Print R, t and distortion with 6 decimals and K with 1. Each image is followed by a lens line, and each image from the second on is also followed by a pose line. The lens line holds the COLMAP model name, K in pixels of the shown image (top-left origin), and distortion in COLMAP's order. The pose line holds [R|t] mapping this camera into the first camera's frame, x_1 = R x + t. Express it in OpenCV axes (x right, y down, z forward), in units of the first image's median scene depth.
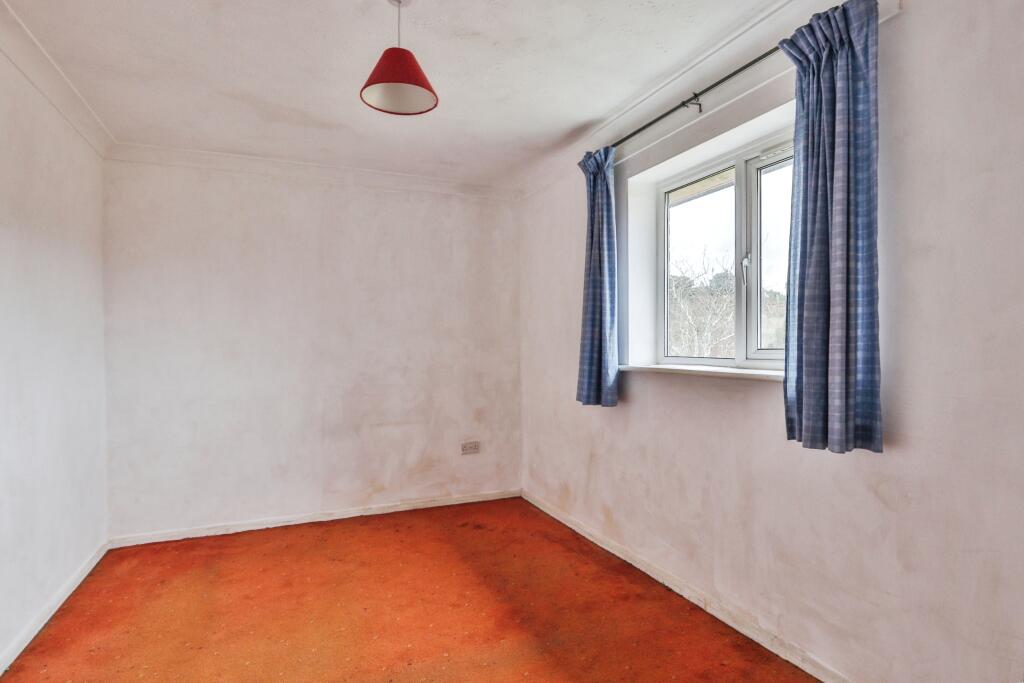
lens RADIAL K [[556.7, 0, 513.0], [0, 556.7, 345.7], [0, 0, 1]] dist [-0.015335, 0.006092]
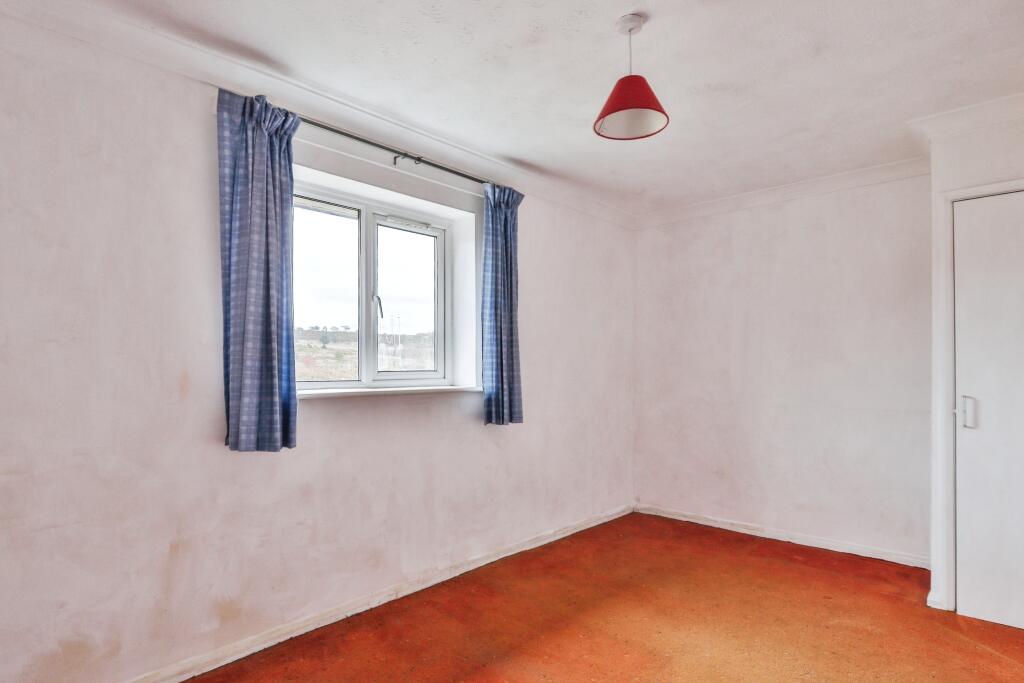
lens RADIAL K [[556.7, 0, 508.5], [0, 556.7, 357.6], [0, 0, 1]] dist [-0.015335, 0.006092]
pose [[-0.418768, 0.012581, 0.908006, -0.787909], [0.001840, 0.999914, -0.013006, -0.007045], [-0.908091, -0.003776, -0.418755, 1.251815]]
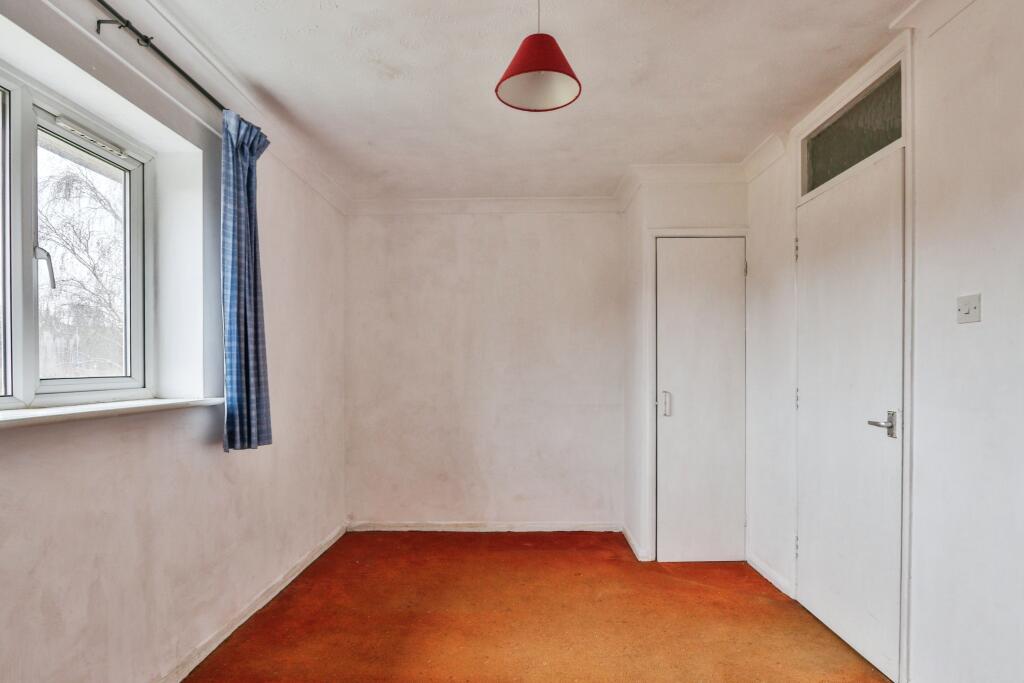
lens RADIAL K [[556.7, 0, 517.4], [0, 556.7, 368.9], [0, 0, 1]] dist [-0.015335, 0.006092]
pose [[-0.918478, 0.001349, 0.395469, -0.401268], [0.003328, 0.999985, 0.004318, -0.007260], [-0.395457, 0.005282, -0.918469, 1.408053]]
